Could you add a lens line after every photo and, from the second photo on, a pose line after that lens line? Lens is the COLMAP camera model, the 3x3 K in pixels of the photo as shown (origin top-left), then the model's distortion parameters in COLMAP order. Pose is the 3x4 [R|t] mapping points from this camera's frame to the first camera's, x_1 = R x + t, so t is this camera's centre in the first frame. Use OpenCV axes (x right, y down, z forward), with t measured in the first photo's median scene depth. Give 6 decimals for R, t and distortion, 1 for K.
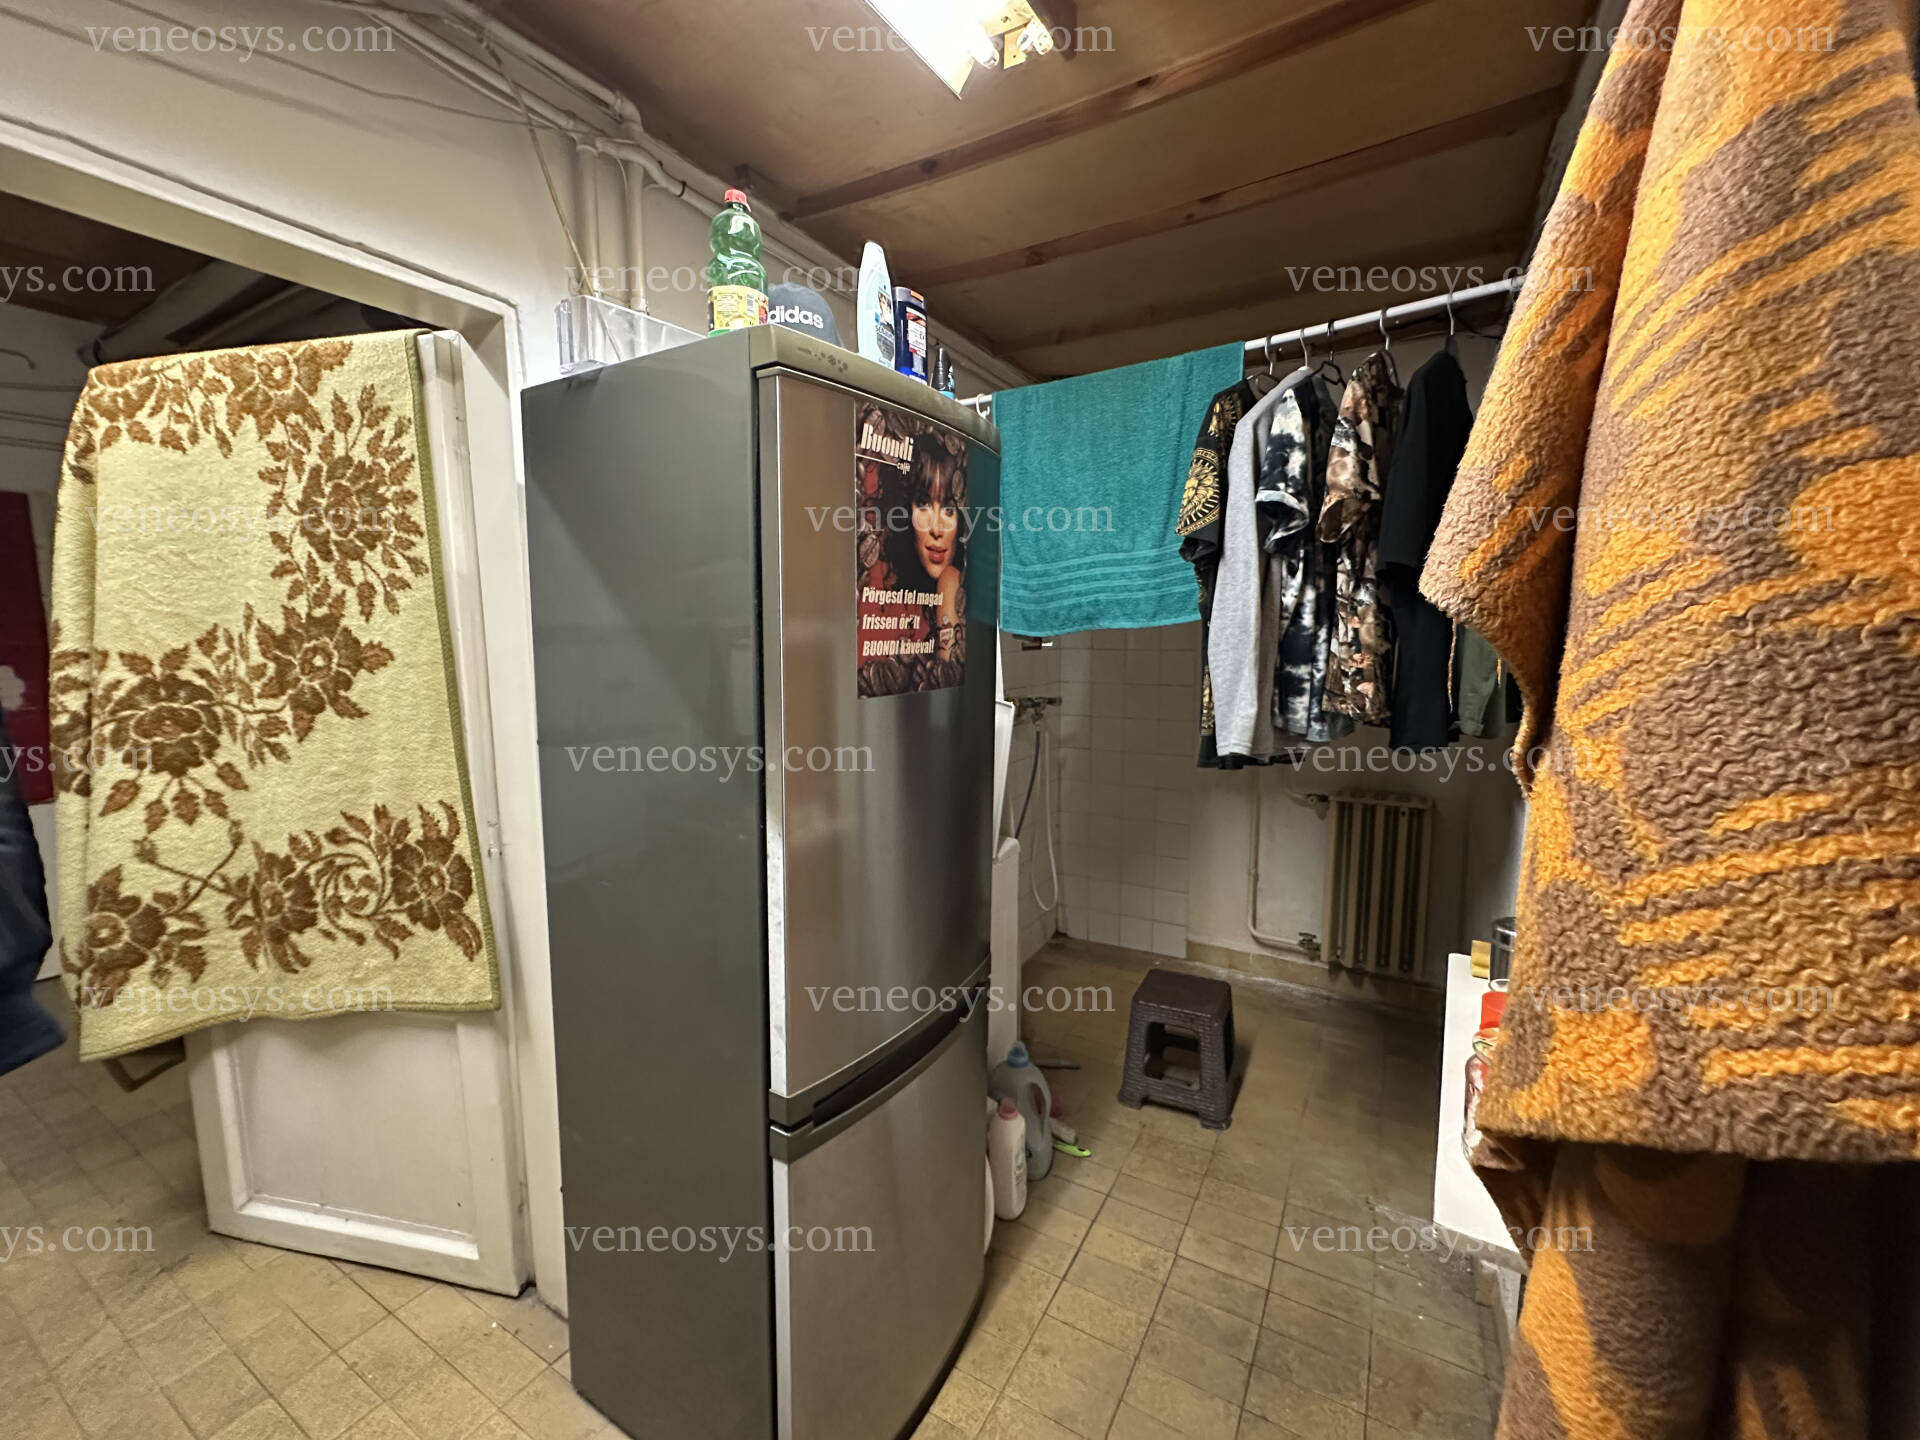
lens RADIAL K [[770.5, 0, 956.0], [0, 770.5, 713.2], [0, 0, 1]] dist [-0.004558, 0.001523]
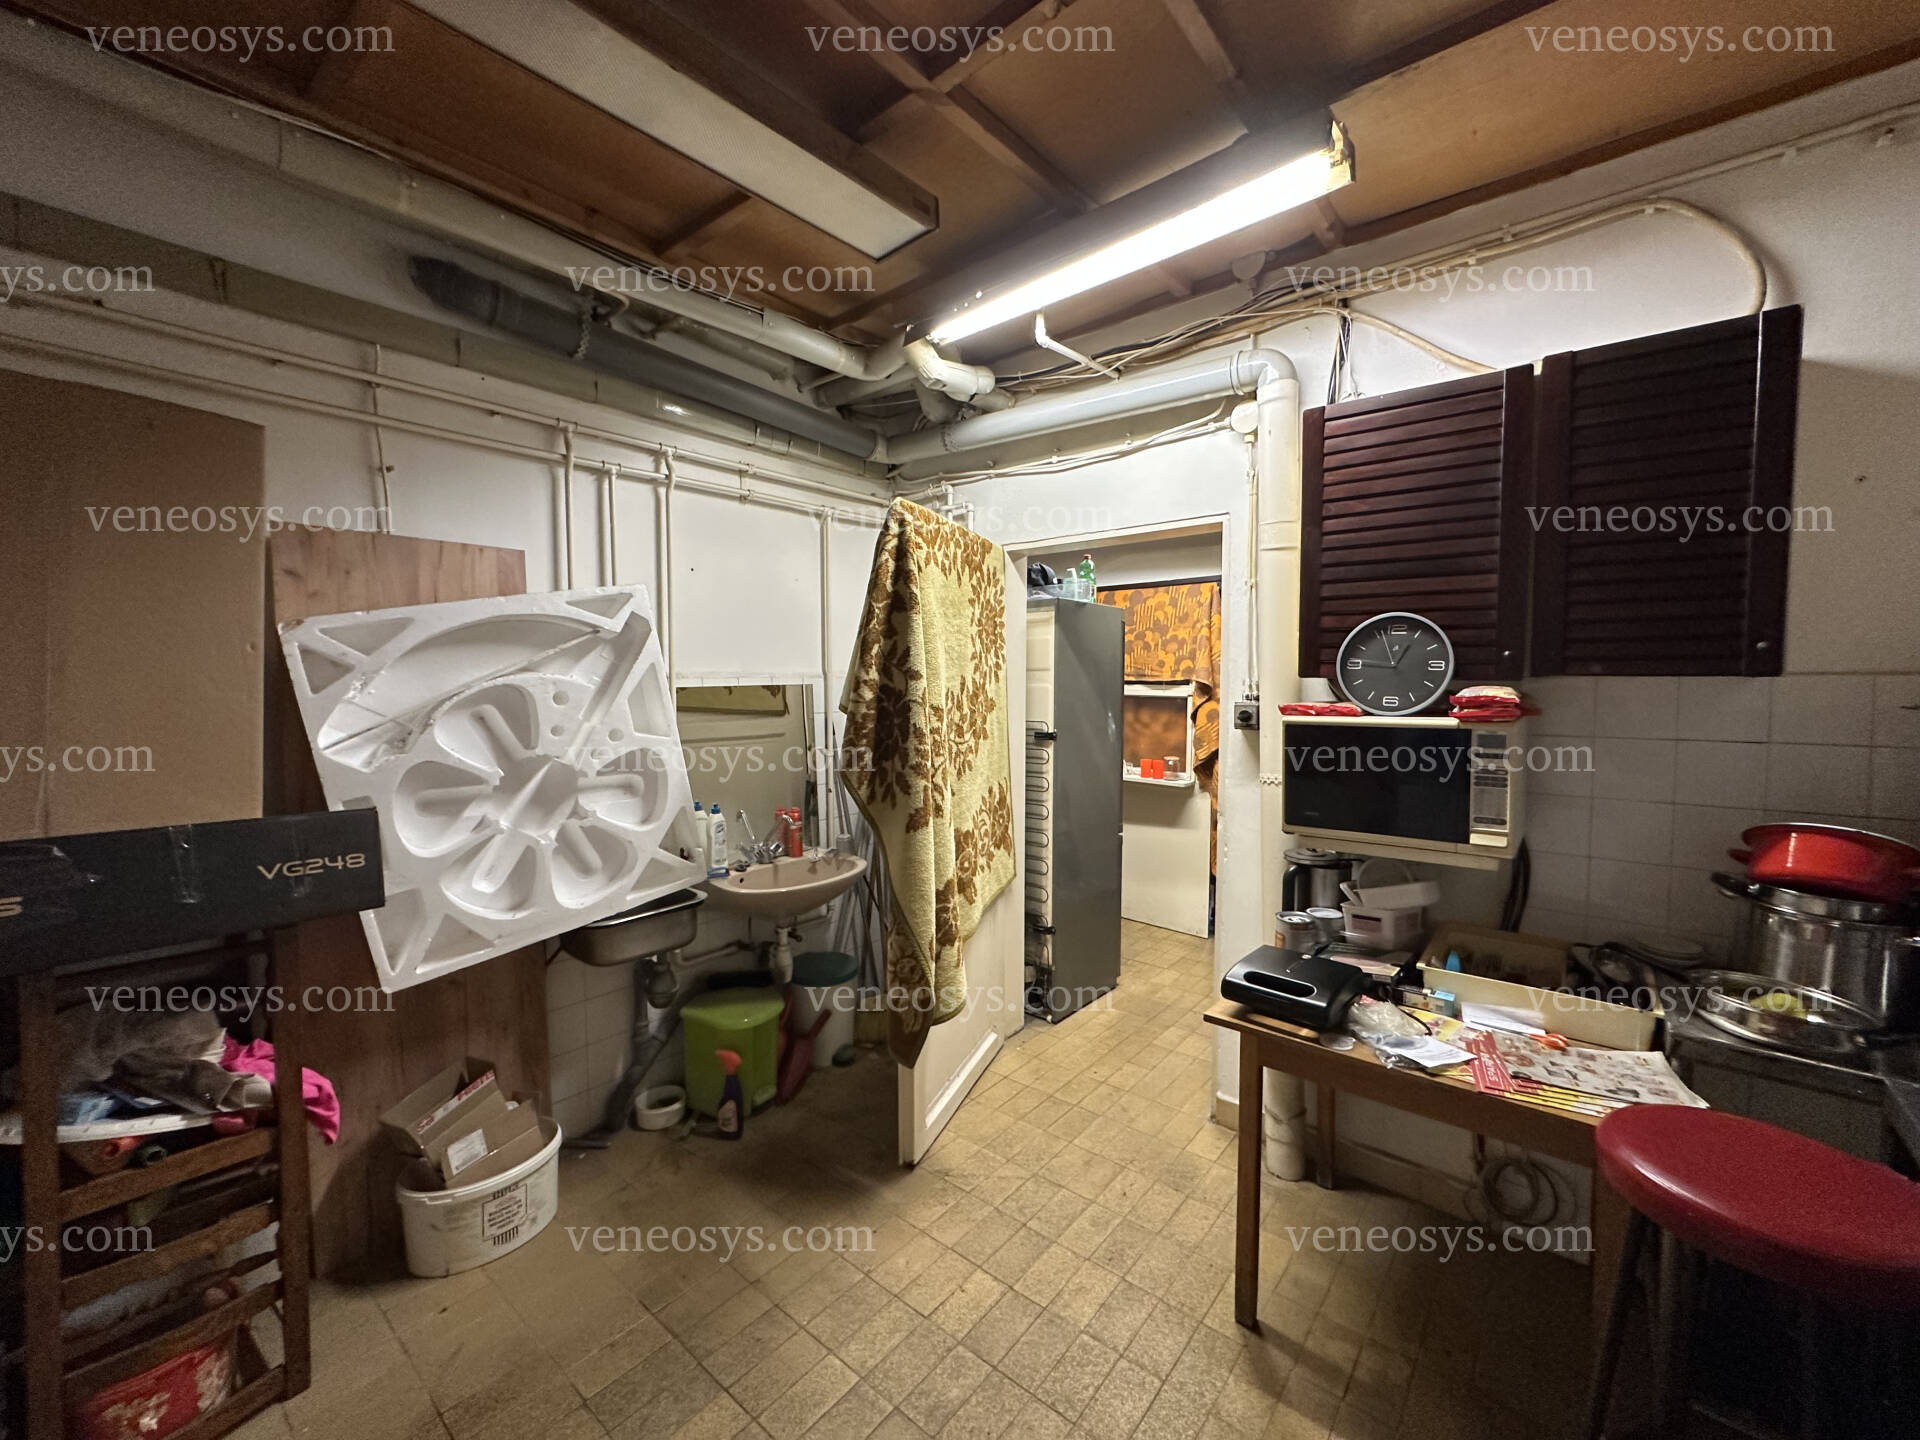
lens RADIAL K [[770.5, 0, 966.2], [0, 770.5, 719.5], [0, 0, 1]] dist [-0.004558, 0.001523]
pose [[0.158651, -0.046228, 0.986252, -2.580779], [0.112094, 0.993288, 0.028526, -0.097656], [-0.980951, 0.106027, 0.162768, 0.750320]]
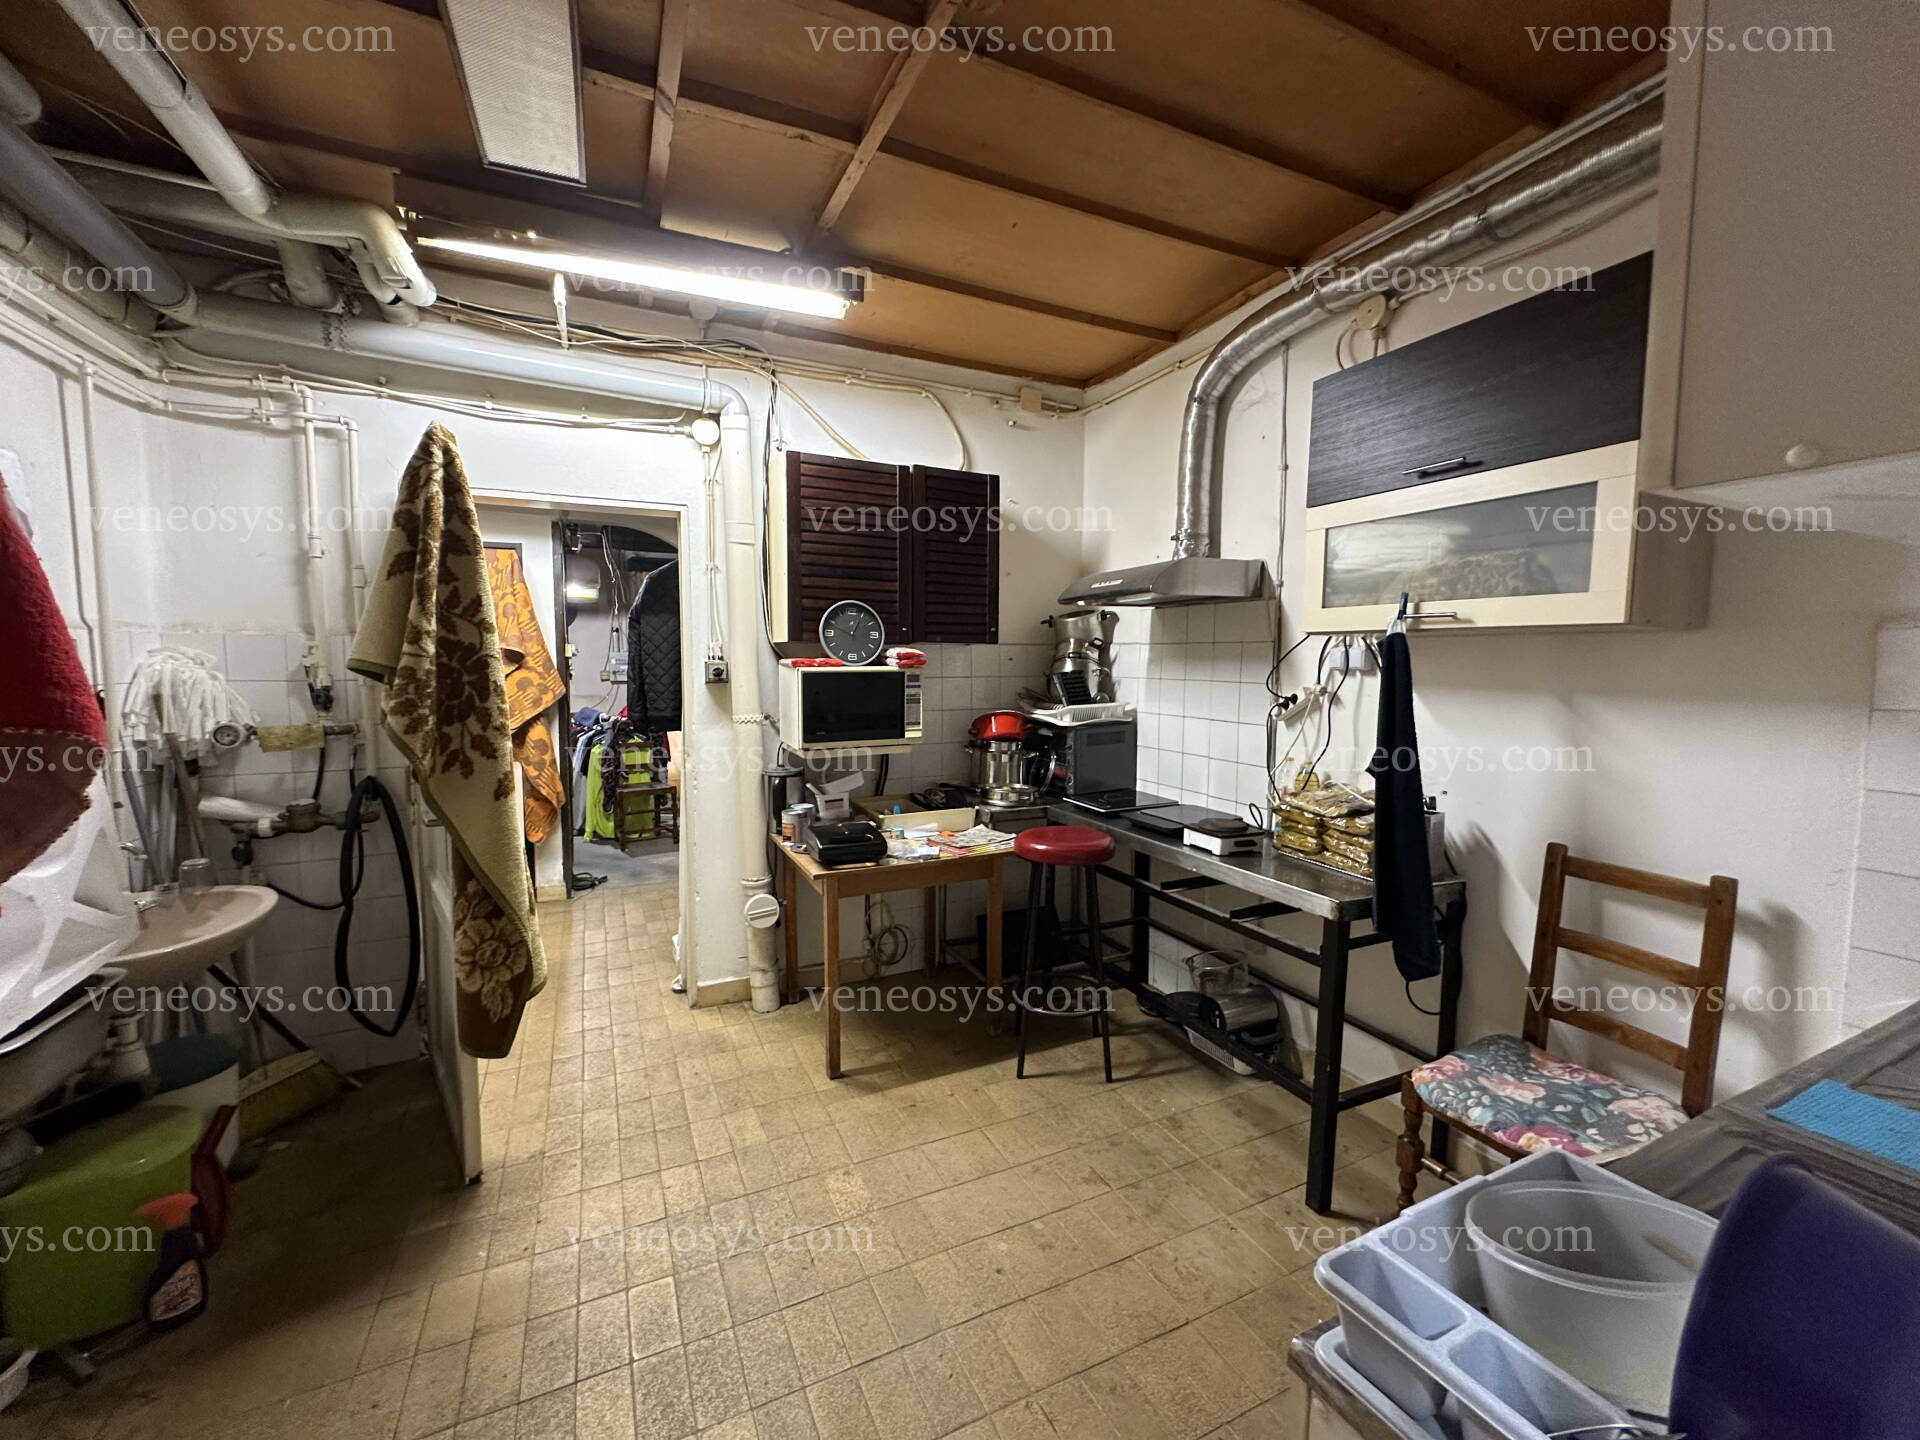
lens RADIAL K [[770.5, 0, 954.5], [0, 770.5, 715.5], [0, 0, 1]] dist [-0.004558, 0.001523]
pose [[-0.828742, -0.036149, 0.558463, -2.558211], [0.063912, 0.985269, 0.158619, -0.161316], [-0.555970, 0.167147, -0.814223, 1.756238]]
